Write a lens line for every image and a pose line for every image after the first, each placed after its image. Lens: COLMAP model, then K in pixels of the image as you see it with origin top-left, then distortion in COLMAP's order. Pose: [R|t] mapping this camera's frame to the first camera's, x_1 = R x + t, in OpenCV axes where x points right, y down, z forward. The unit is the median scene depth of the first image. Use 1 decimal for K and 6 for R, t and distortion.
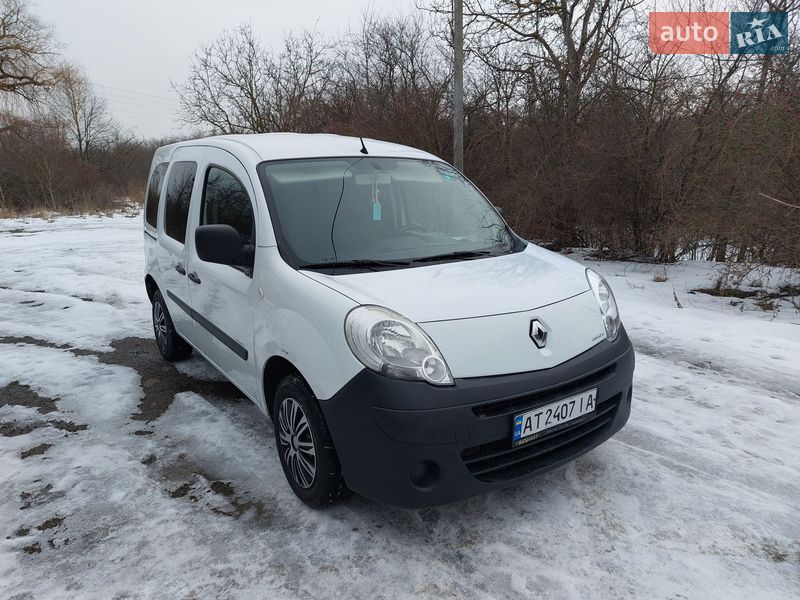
lens RADIAL K [[568.3, 0, 403.9], [0, 568.3, 296.8], [0, 0, 1]] dist [0.055985, -0.044999]
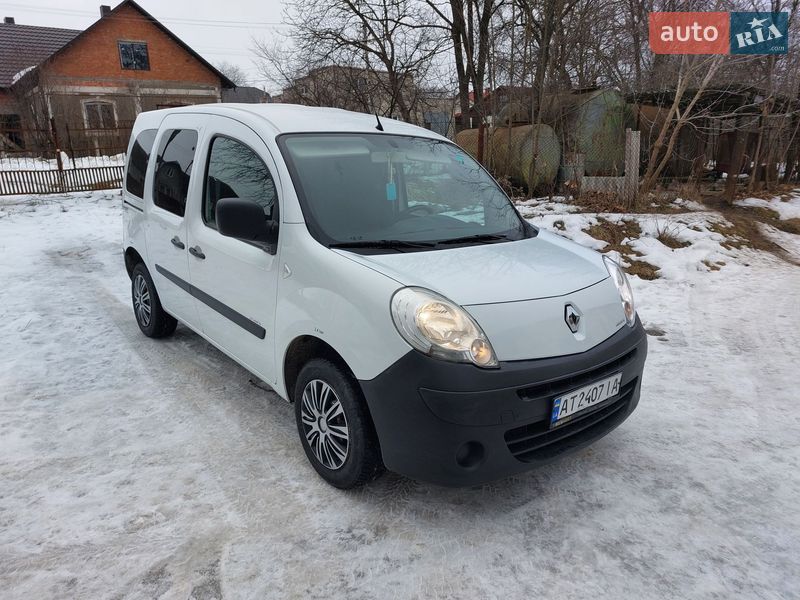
lens RADIAL K [[568.3, 0, 398.1], [0, 568.3, 304.4], [0, 0, 1]] dist [0.055985, -0.044999]
pose [[0.995849, 0.023027, 0.088063, -0.151065], [-0.027084, 0.998613, 0.045151, 0.001860], [-0.086901, -0.047349, 0.995091, 0.012494]]
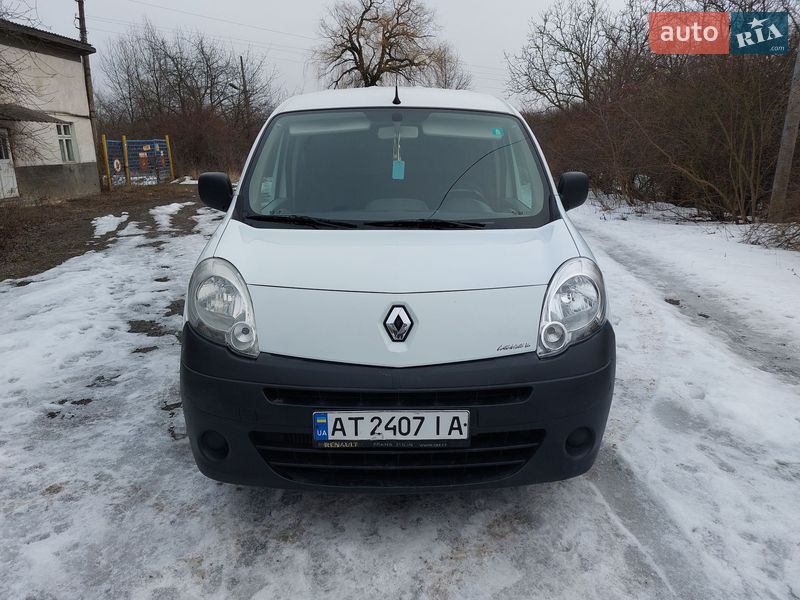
lens RADIAL K [[568.3, 0, 403.8], [0, 568.3, 301.7], [0, 0, 1]] dist [0.055985, -0.044999]
pose [[0.827573, 0.161592, -0.537597, 0.612699], [-0.132625, 0.986844, 0.092466, -0.036067], [0.545466, -0.005223, 0.838117, 0.317139]]
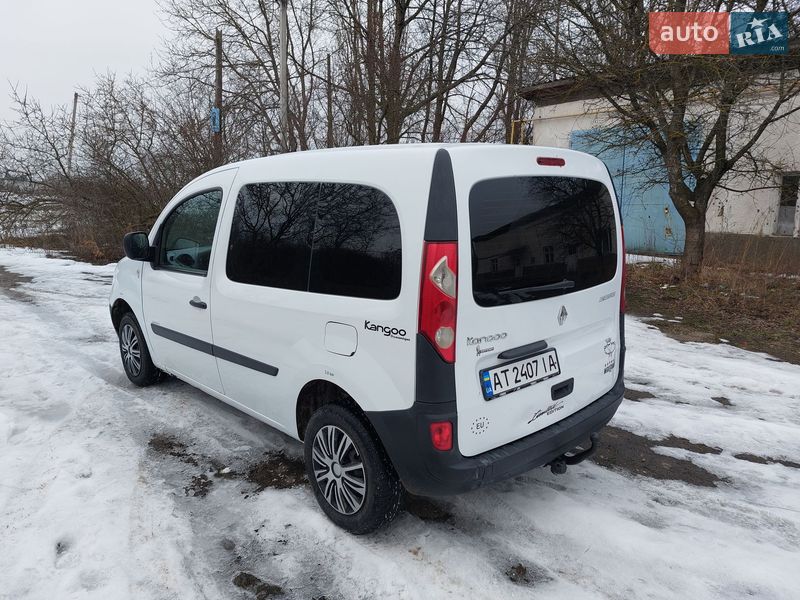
lens RADIAL K [[568.3, 0, 398.2], [0, 568.3, 305.1], [0, 0, 1]] dist [0.055985, -0.044999]
pose [[-0.988595, 0.039181, -0.145409, -0.203890], [-0.022769, 0.915572, 0.401509, -0.662218], [0.148864, 0.400241, -0.904238, 2.960404]]
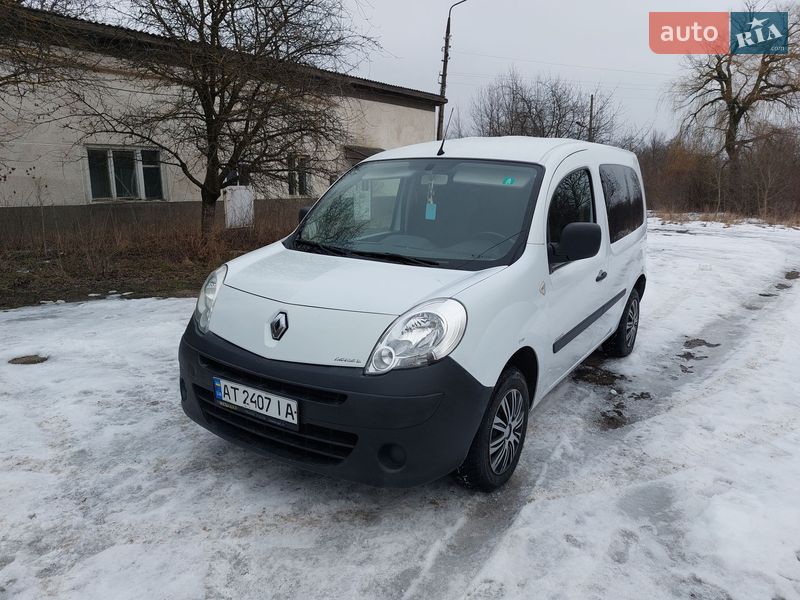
lens RADIAL K [[568.3, 0, 405.5], [0, 568.3, 304.1], [0, 0, 1]] dist [0.055985, -0.044999]
pose [[0.375495, 0.223719, -0.899418, 1.155121], [-0.225613, 0.963303, 0.145419, -0.163364], [0.898945, 0.148317, 0.412189, 0.716049]]
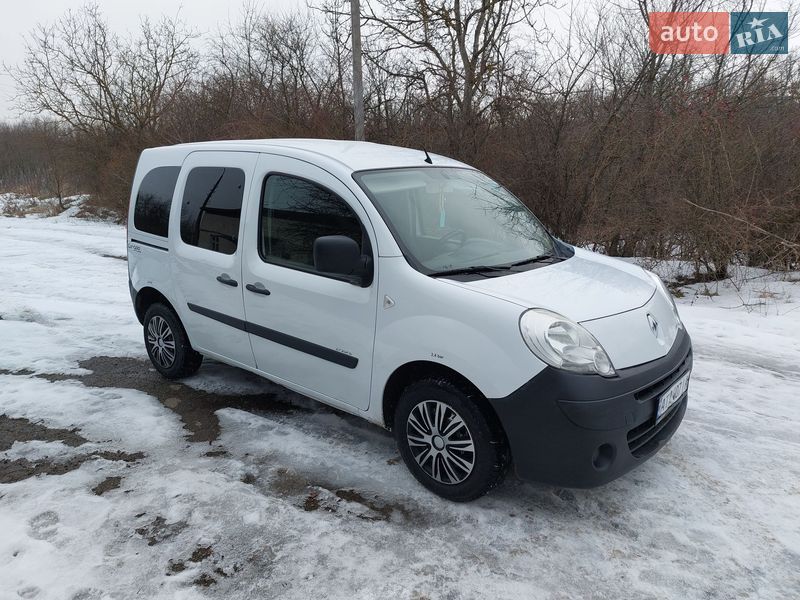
lens RADIAL K [[568.3, 0, 402.6], [0, 568.3, 302.1], [0, 0, 1]] dist [0.055985, -0.044999]
pose [[0.966920, -0.044608, 0.251149, -0.500859], [0.041931, 0.998992, 0.016002, -0.022001], [-0.251609, -0.004941, 0.967816, 0.003644]]
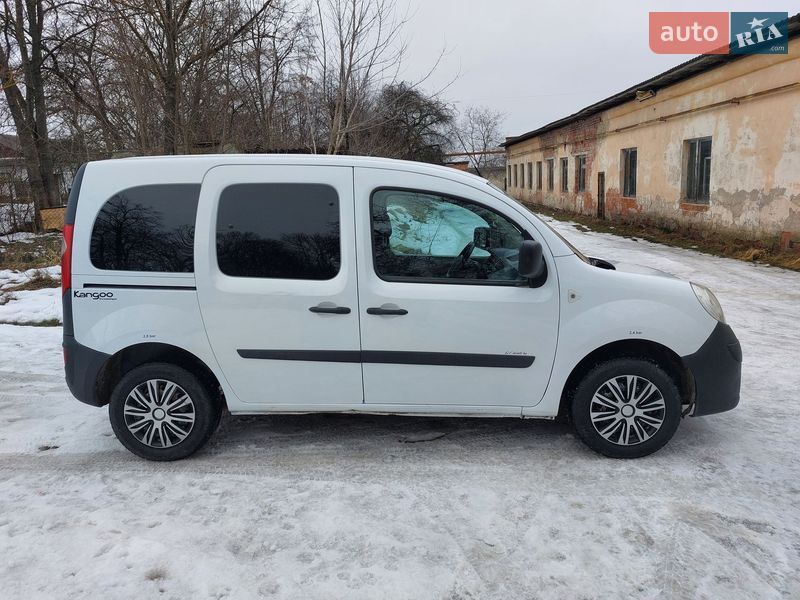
lens RADIAL K [[568.3, 0, 402.5], [0, 568.3, 292.4], [0, 0, 1]] dist [0.055985, -0.044999]
pose [[0.599017, -0.117202, 0.792113, -1.414774], [0.179203, 0.983761, 0.010040, -0.090025], [-0.780426, 0.135935, 0.610292, 0.586970]]
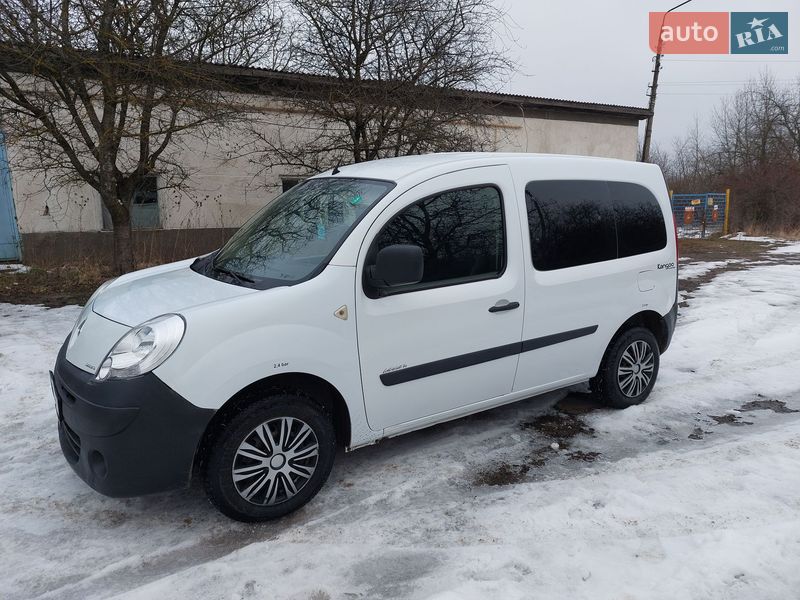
lens RADIAL K [[568.3, 0, 404.9], [0, 568.3, 299.6], [0, 0, 1]] dist [0.055985, -0.044999]
pose [[-0.015383, 0.192139, -0.981247, 1.251032], [-0.220874, 0.956467, 0.190750, -0.333131], [0.975181, 0.219666, 0.027725, 1.471257]]
